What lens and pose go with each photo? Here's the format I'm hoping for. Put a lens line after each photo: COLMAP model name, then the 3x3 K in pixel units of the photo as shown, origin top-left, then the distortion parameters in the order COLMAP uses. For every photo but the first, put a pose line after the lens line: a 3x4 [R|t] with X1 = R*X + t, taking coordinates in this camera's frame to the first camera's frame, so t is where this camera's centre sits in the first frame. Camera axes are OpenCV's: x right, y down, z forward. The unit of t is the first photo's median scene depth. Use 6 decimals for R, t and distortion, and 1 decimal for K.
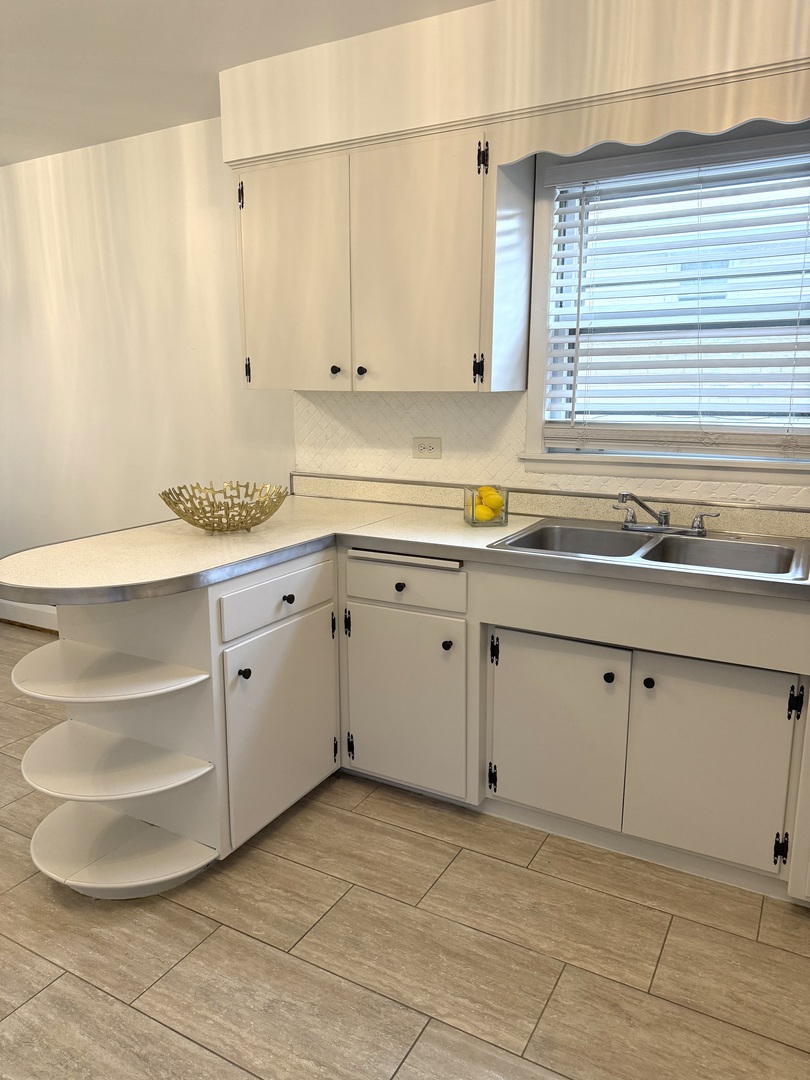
lens RADIAL K [[769.1, 0, 405.0], [0, 769.1, 540.0], [0, 0, 1]] dist [0.065478, -0.059000]
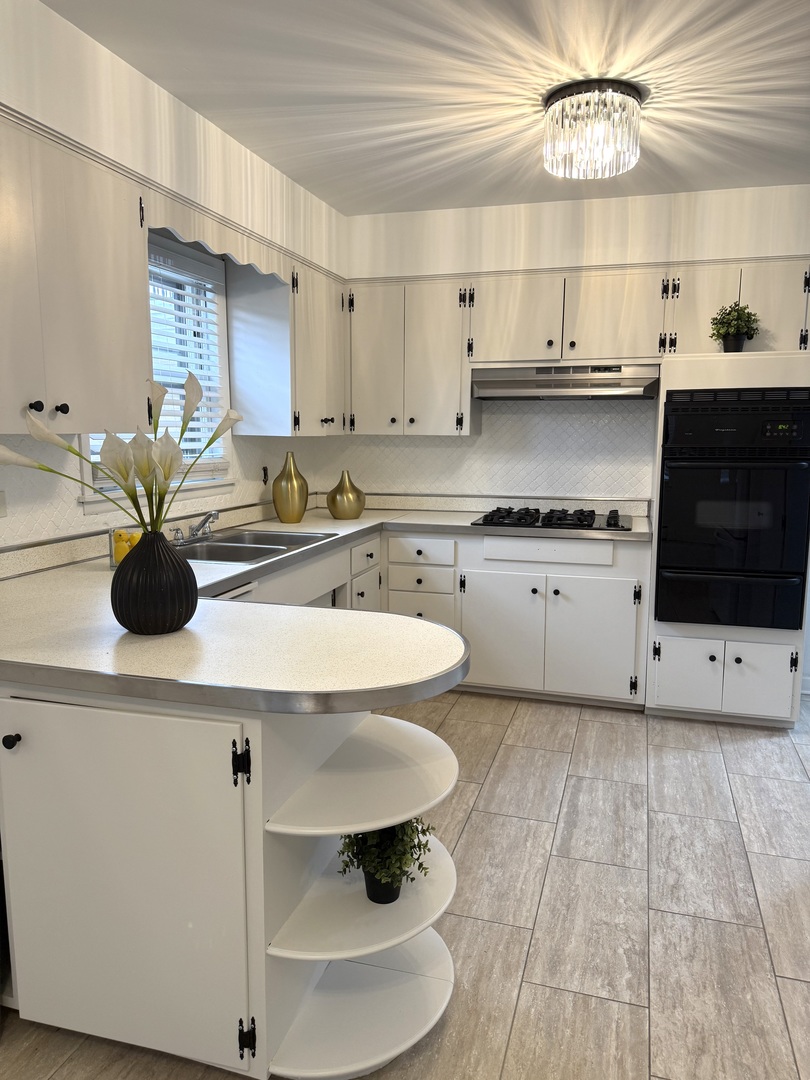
lens RADIAL K [[769.1, 0, 405.0], [0, 769.1, 540.0], [0, 0, 1]] dist [0.065478, -0.059000]
pose [[-0.216990, -0.143899, 0.965509, -1.075257], [0.185551, 0.964963, 0.185519, -0.203904], [-0.958377, 0.219407, -0.182687, 0.978350]]
